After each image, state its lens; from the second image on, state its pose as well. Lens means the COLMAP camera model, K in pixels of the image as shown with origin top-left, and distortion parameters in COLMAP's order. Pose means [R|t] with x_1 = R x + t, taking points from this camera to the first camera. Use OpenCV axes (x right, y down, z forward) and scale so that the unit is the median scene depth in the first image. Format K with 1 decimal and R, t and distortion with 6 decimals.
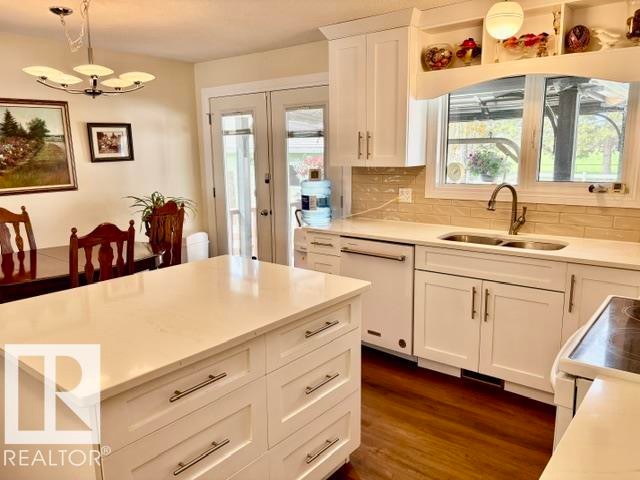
lens RADIAL K [[479.4, 0, 317.4], [0, 479.4, 239.9], [0, 0, 1]] dist [0.035470, -0.038142]
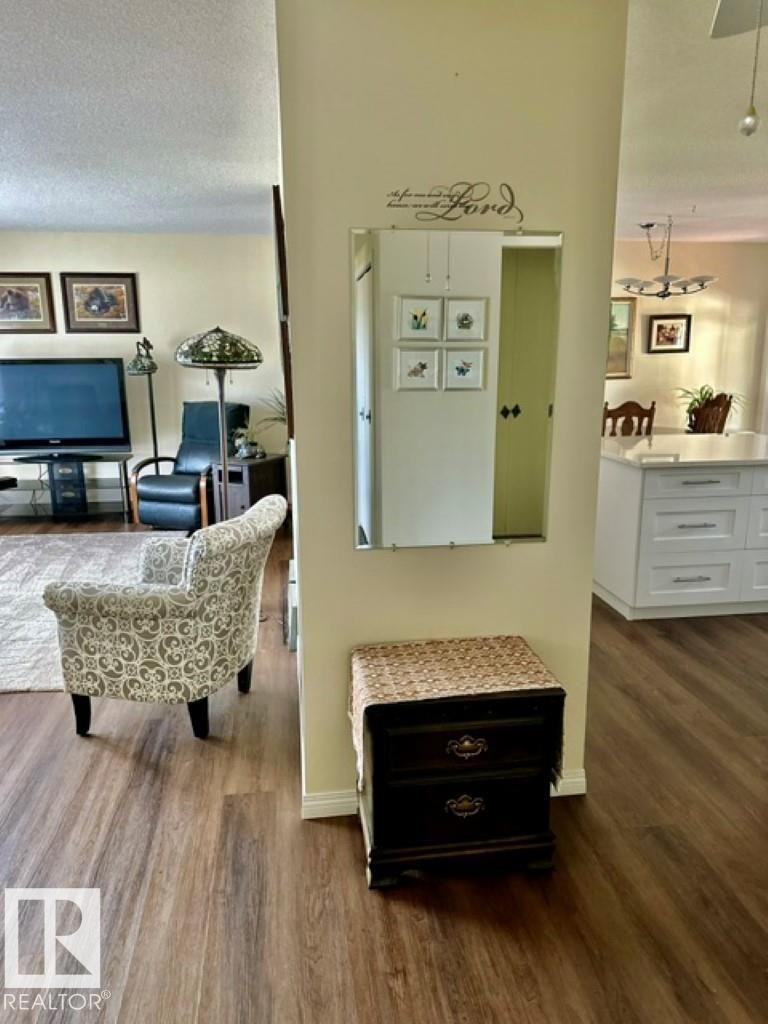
lens RADIAL K [[683.8, 0, 389.2], [0, 683.8, 505.0], [0, 0, 1]] dist [0.014555, -0.024757]
pose [[0.719088, 0.158702, -0.676555, 0.191253], [-0.125961, 0.987213, 0.097695, 0.090421], [0.683408, 0.014968, 0.729883, -0.474482]]
